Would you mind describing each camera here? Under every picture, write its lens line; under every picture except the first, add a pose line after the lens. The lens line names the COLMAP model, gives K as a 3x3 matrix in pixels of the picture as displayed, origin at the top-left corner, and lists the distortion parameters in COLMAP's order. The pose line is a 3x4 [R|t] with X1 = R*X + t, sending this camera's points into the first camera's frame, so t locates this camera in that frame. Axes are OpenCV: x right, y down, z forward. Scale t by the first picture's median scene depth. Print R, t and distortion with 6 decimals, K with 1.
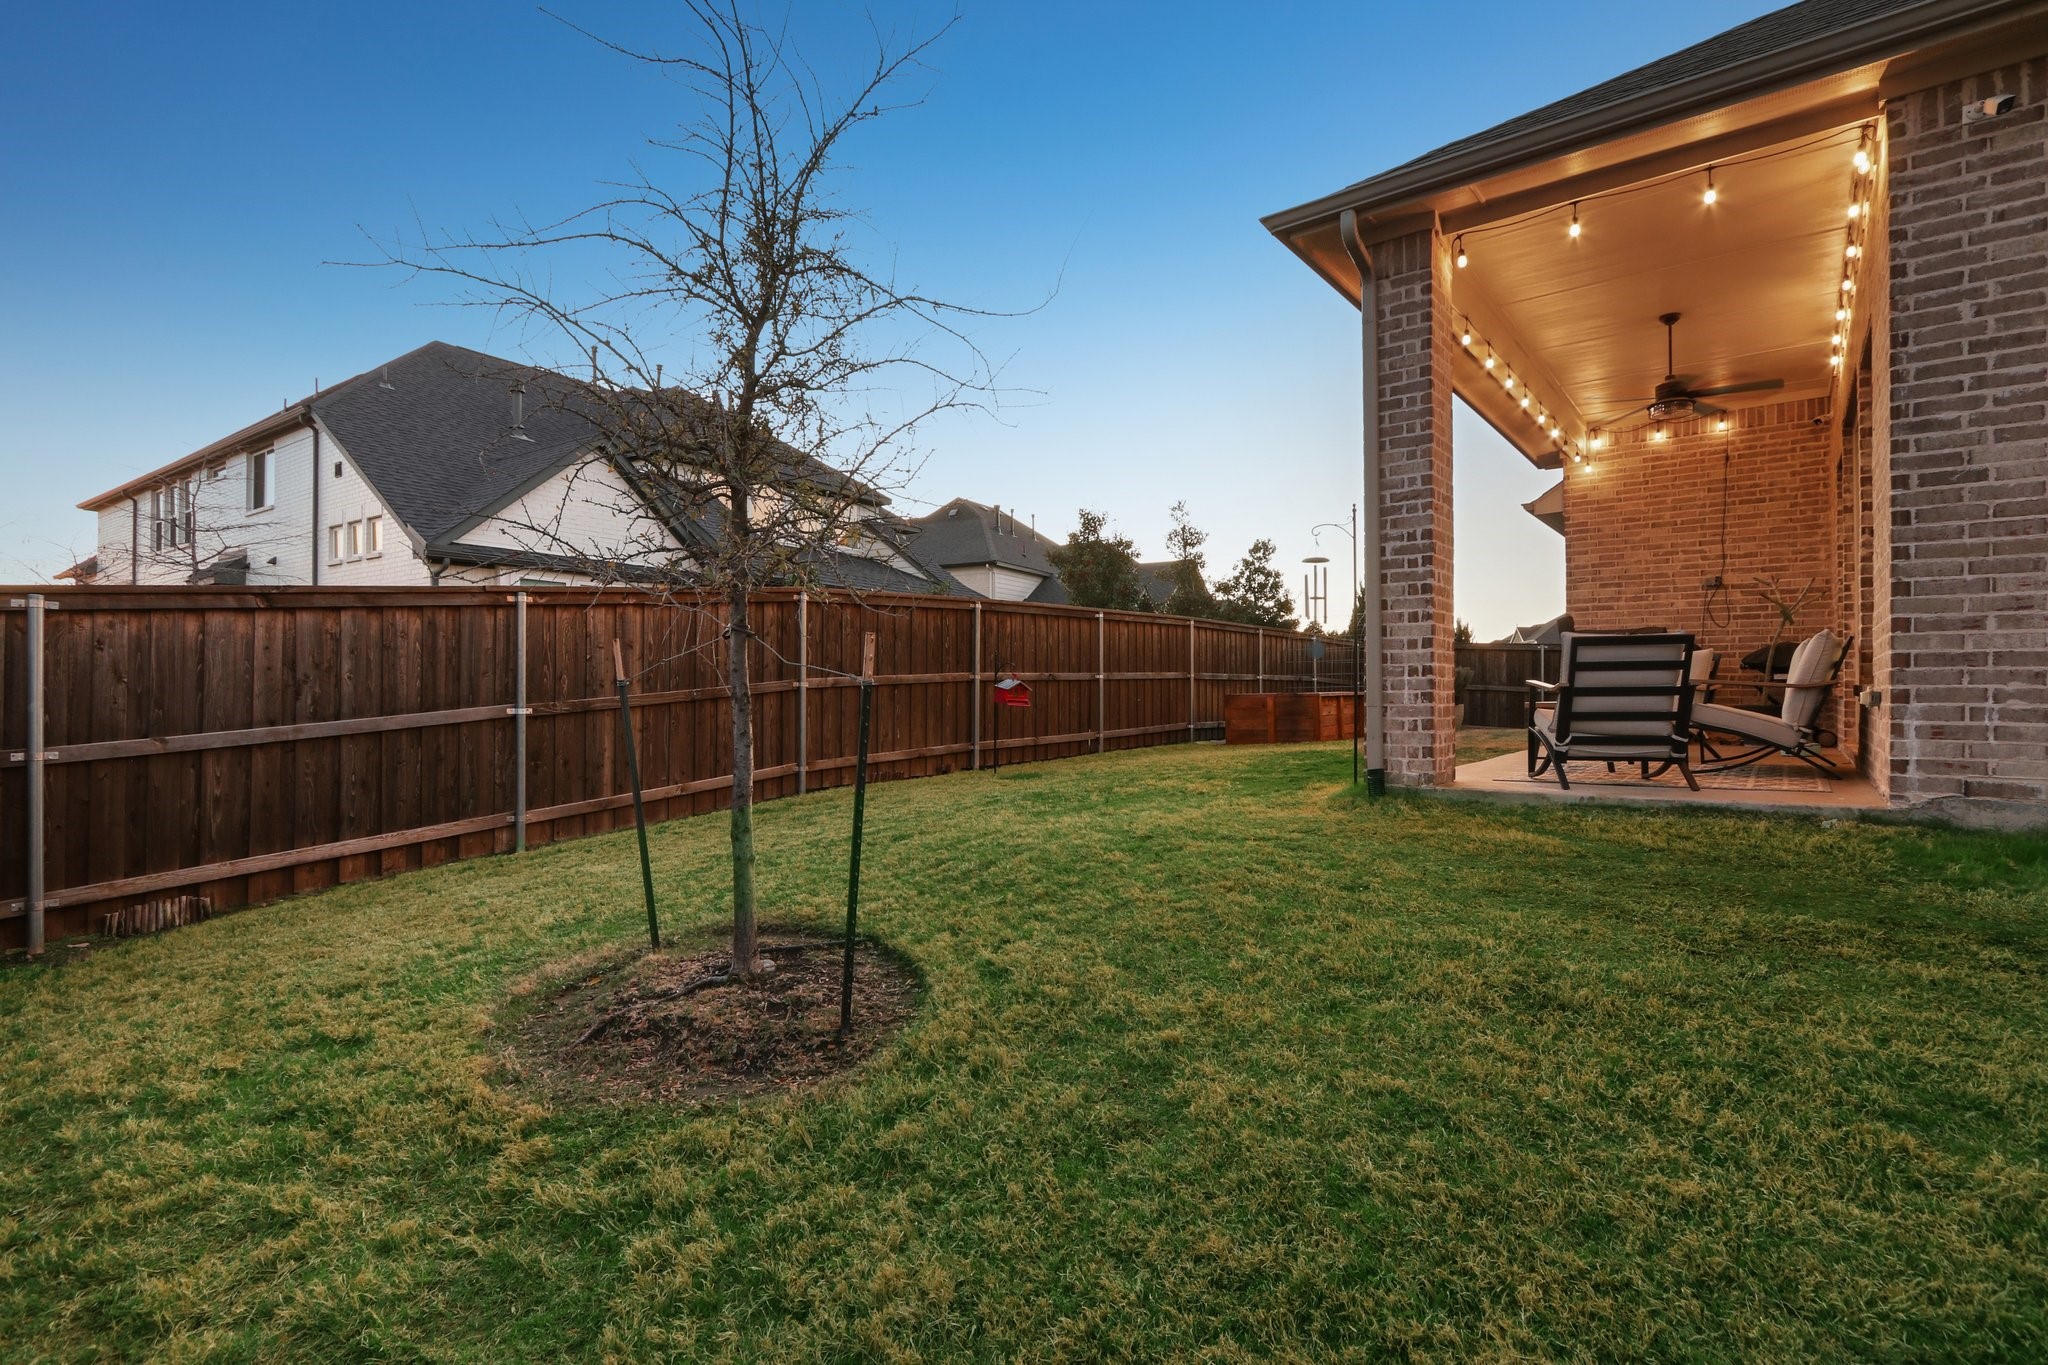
lens RADIAL K [[931.5, 0, 1020.7], [0, 931.5, 679.1], [0, 0, 1]] dist [-0.021293, -0.000230]
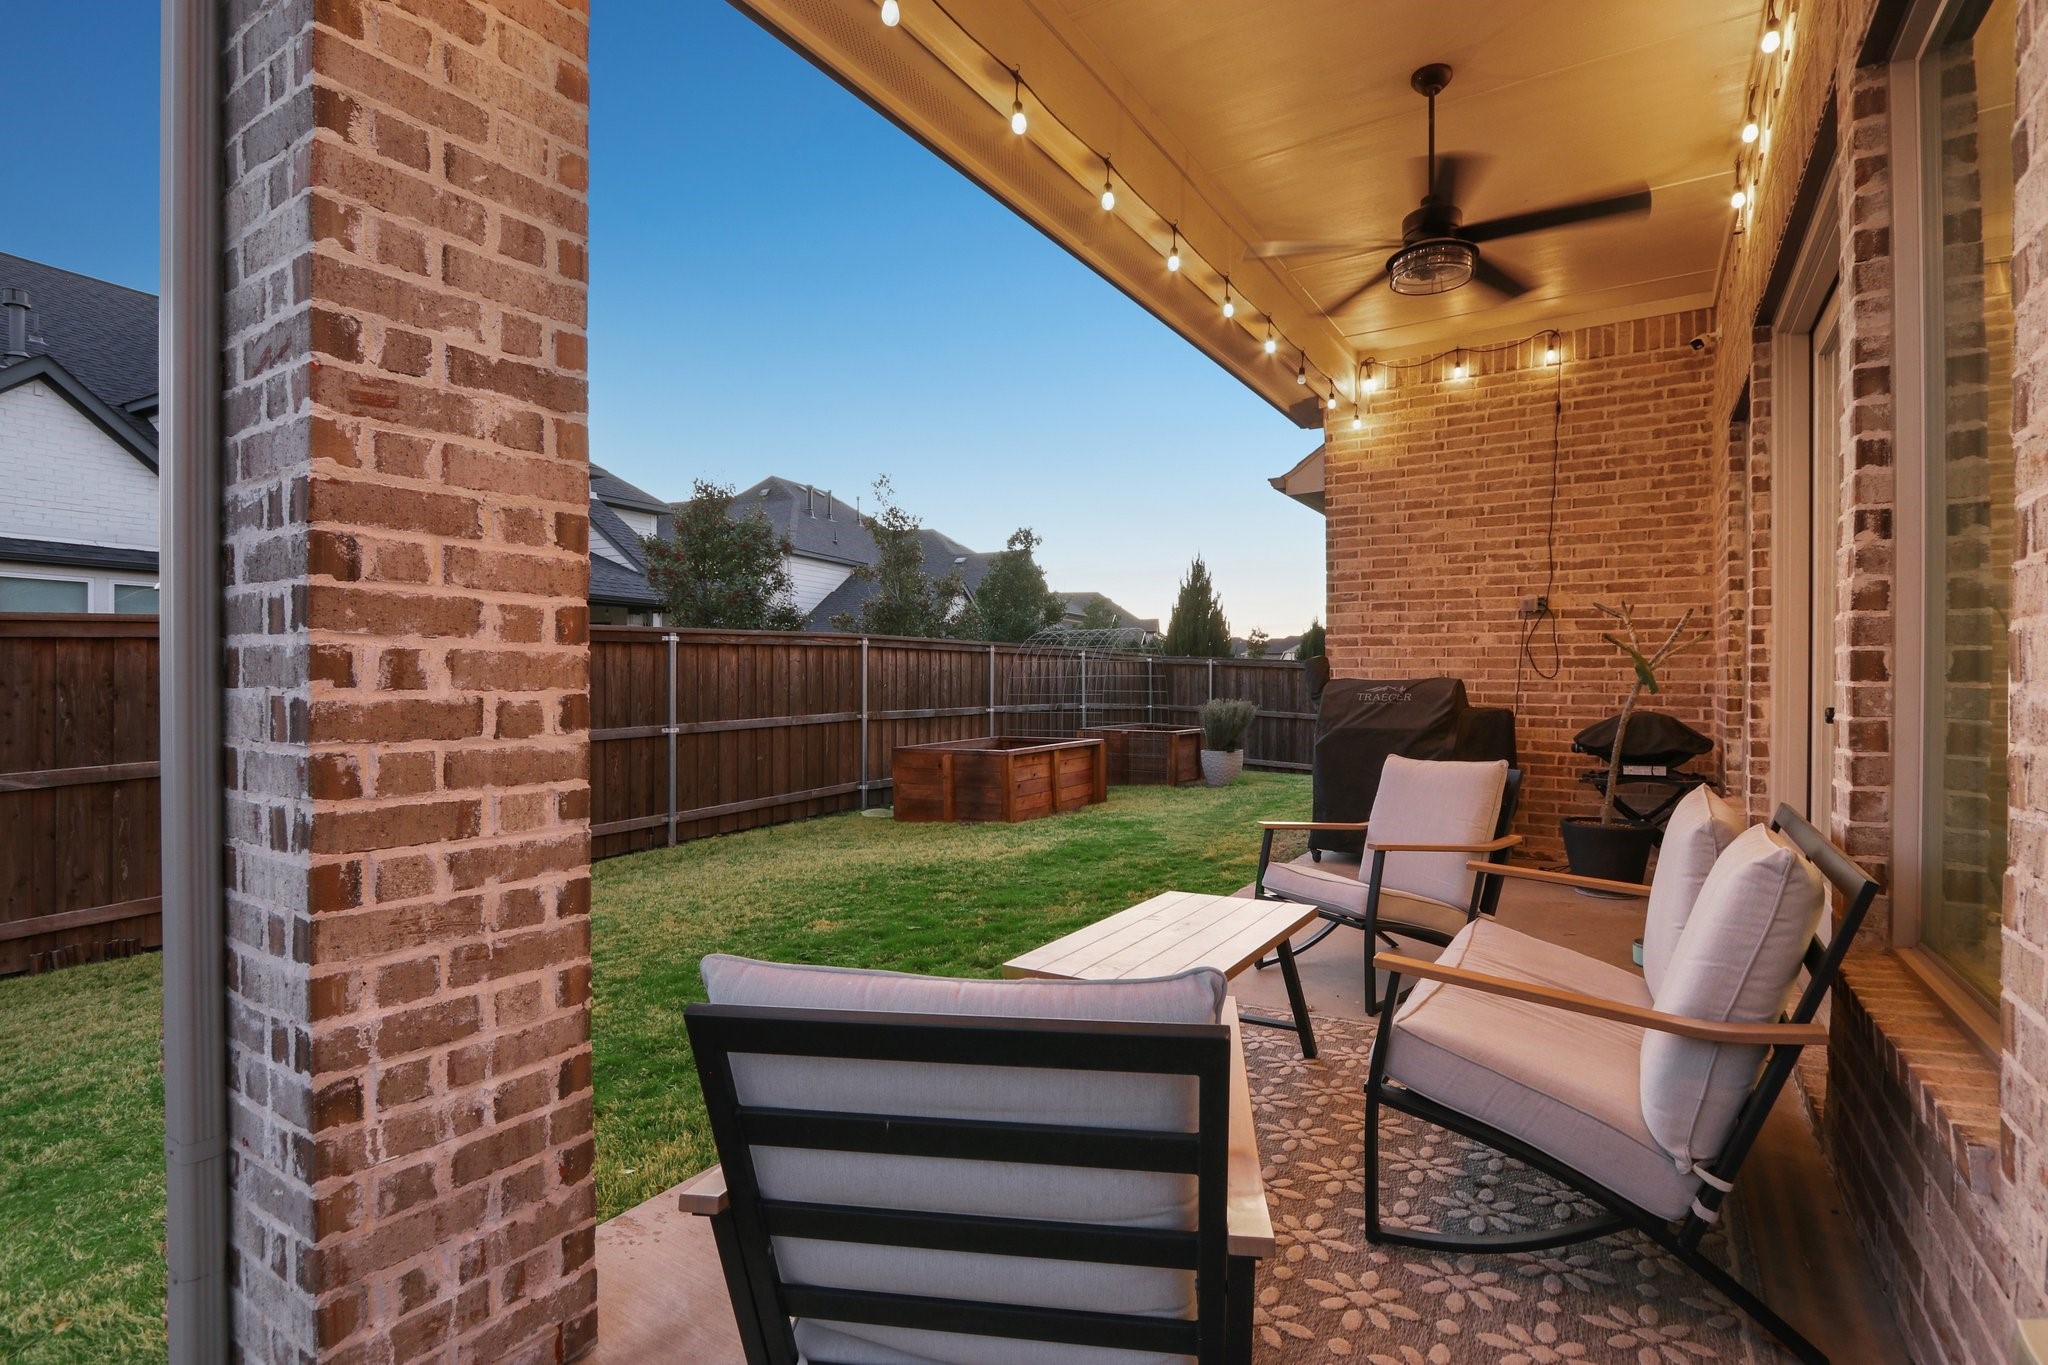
lens RADIAL K [[931.5, 0, 1020.7], [0, 931.5, 679.1], [0, 0, 1]] dist [-0.021293, -0.000230]
pose [[0.994202, 0.002437, 0.107503, 0.334180], [-0.003884, 0.999905, 0.013257, -0.062277], [-0.107460, -0.013598, 0.994116, 0.407332]]
